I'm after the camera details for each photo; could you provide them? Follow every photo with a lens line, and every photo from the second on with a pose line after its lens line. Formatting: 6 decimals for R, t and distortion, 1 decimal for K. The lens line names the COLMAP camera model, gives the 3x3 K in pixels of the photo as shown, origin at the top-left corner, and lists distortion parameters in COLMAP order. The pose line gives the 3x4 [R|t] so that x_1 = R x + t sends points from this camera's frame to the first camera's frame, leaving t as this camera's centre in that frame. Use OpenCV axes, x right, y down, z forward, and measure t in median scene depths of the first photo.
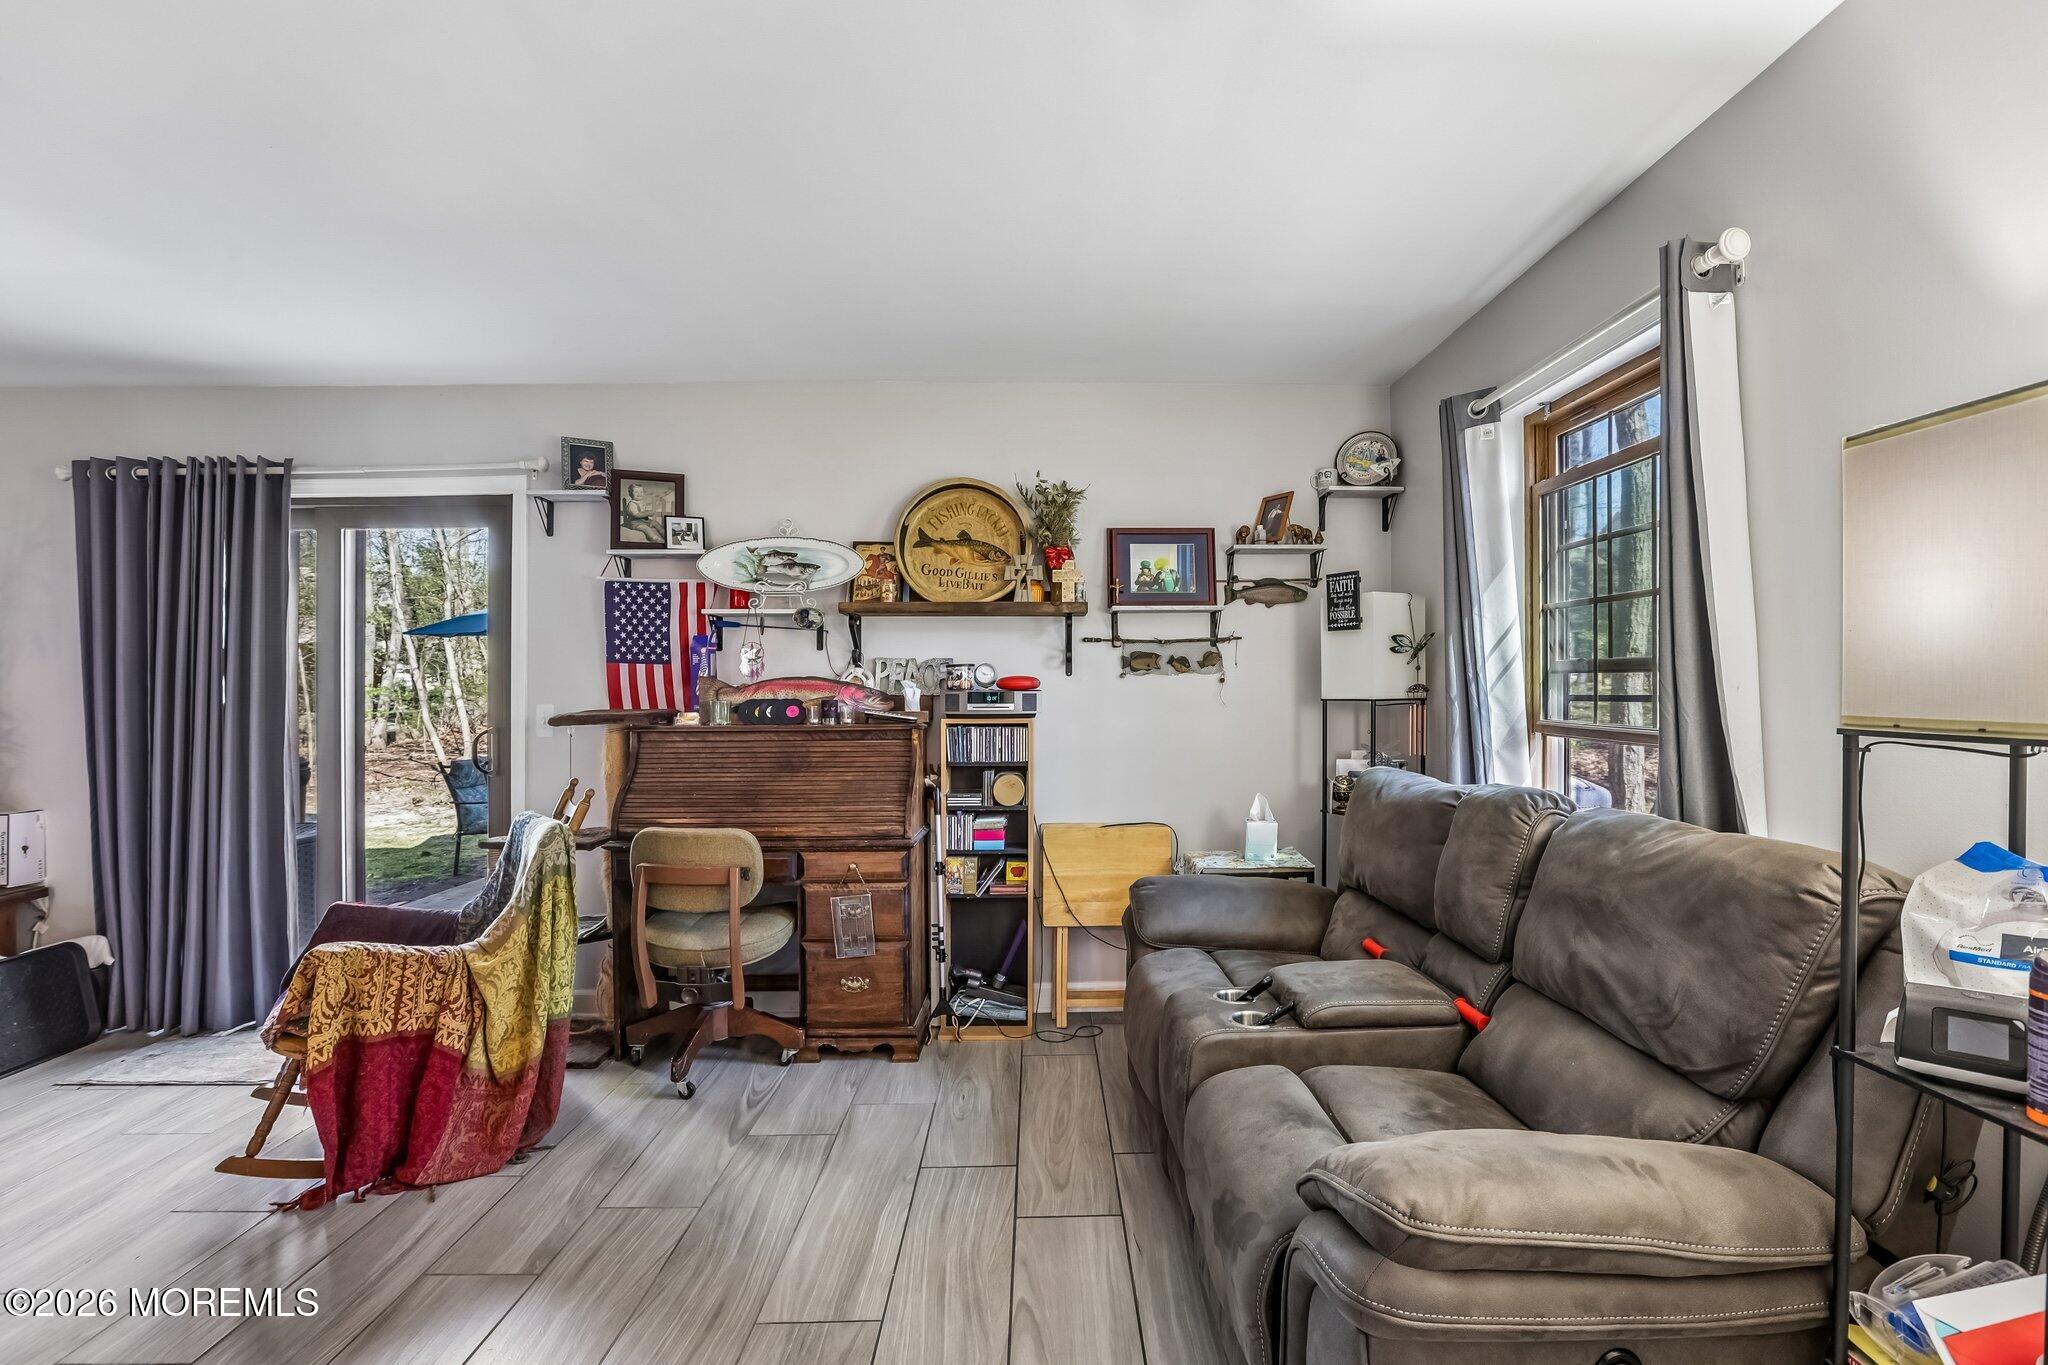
lens RADIAL K [[937.2, 0, 1035.7], [0, 937.2, 680.8], [0, 0, 1]] dist [-0.000988, 0.000526]
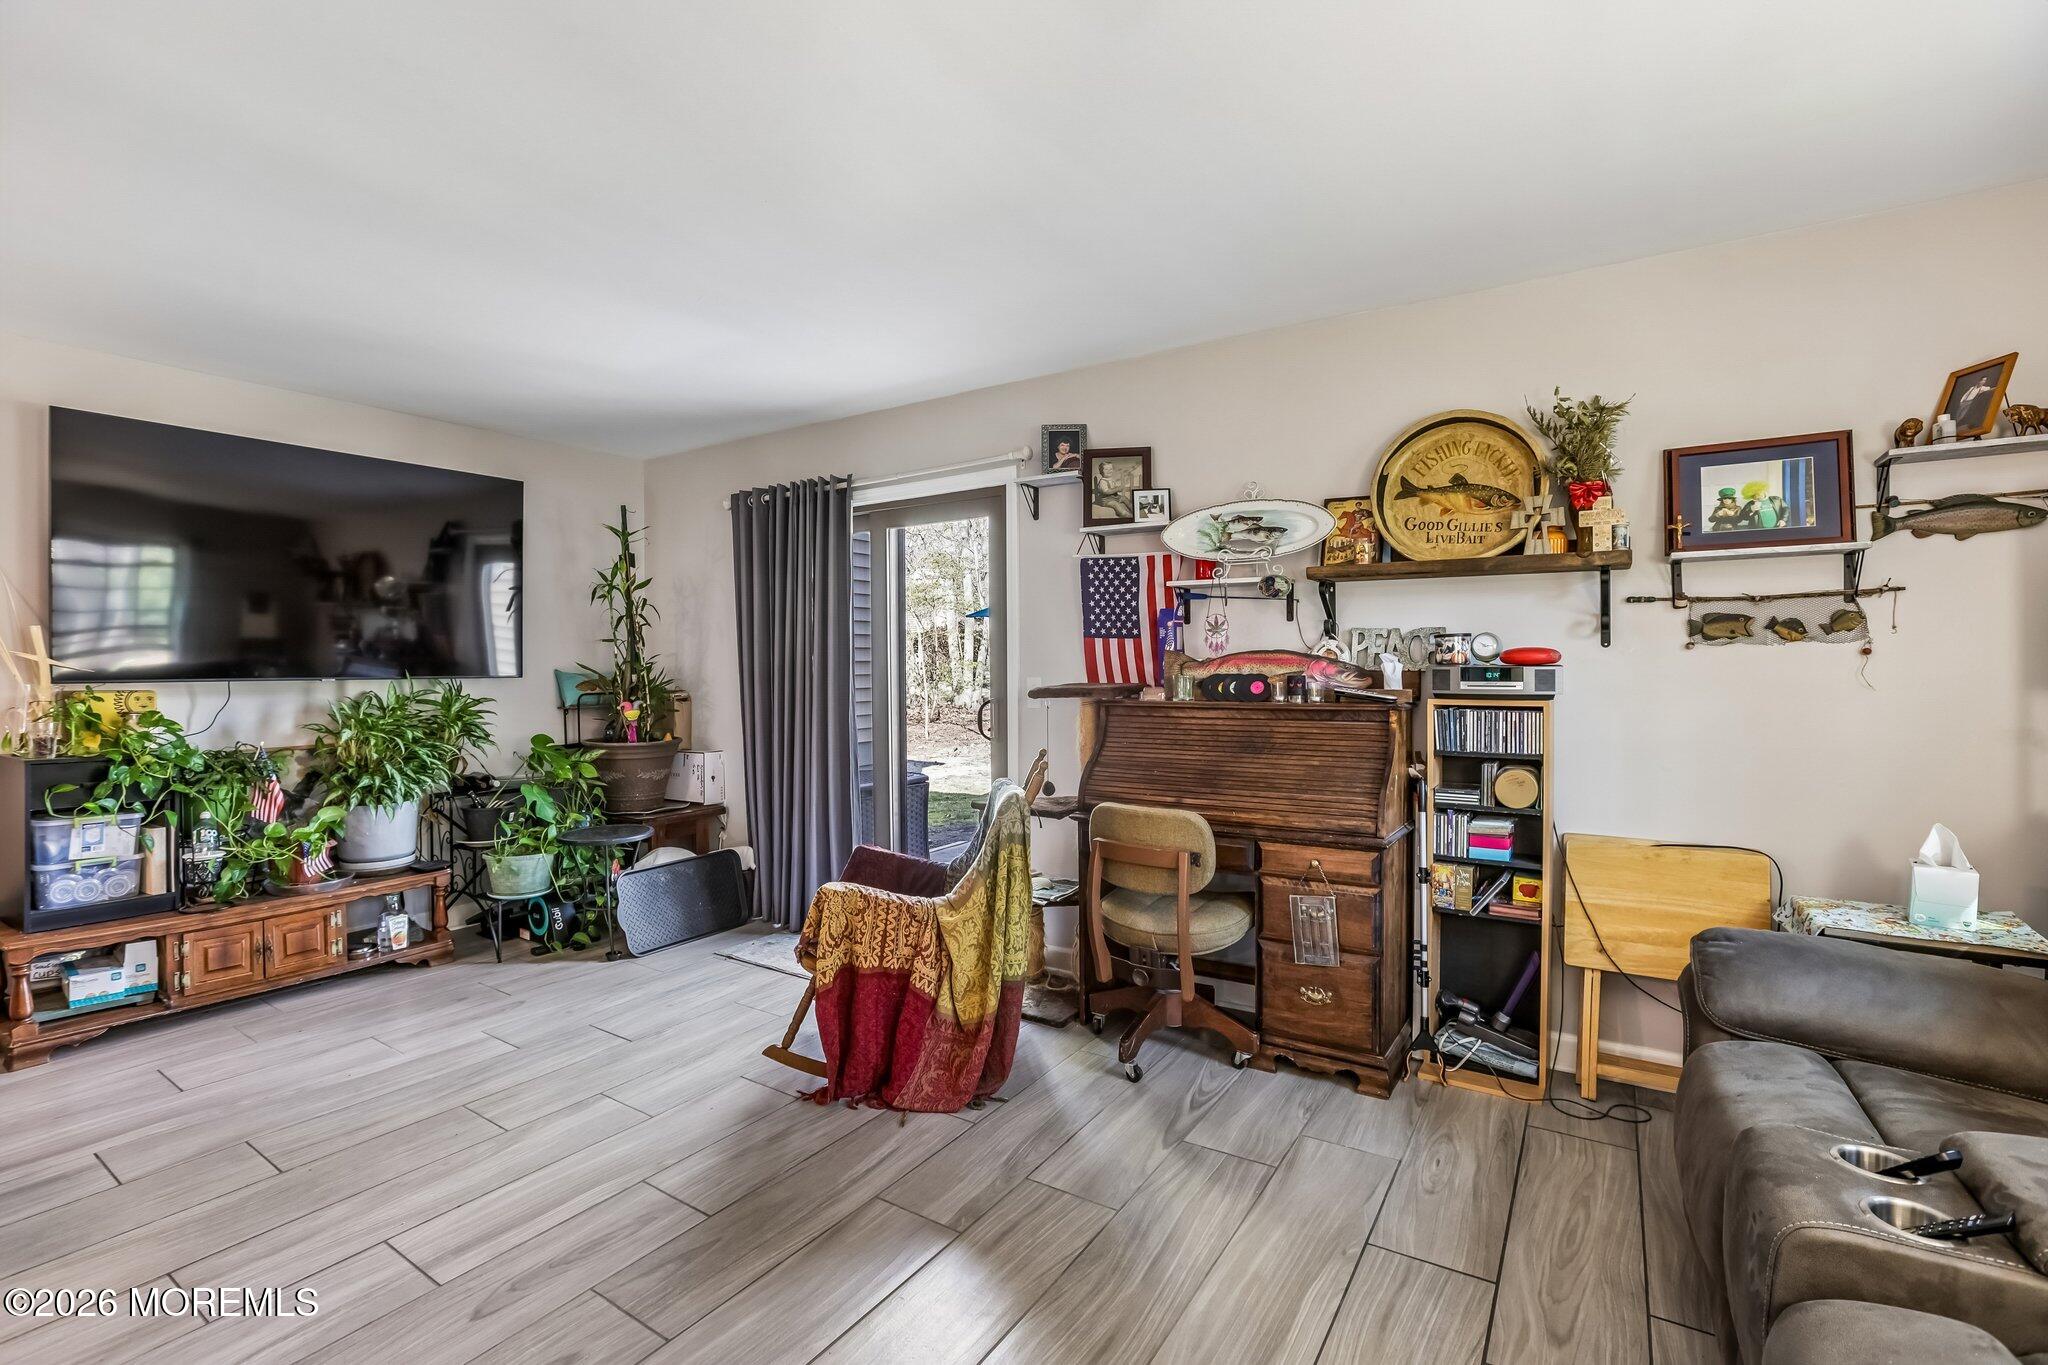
lens RADIAL K [[912.8, 0, 1020.2], [0, 912.8, 659.7], [0, 0, 1]] dist [-0.048556, 0.025213]
pose [[0.839858, -0.000985, -0.542805, 0.033809], [0.004447, 0.999977, 0.005065, -0.000421], [0.542787, -0.006668, 0.839844, 0.119281]]
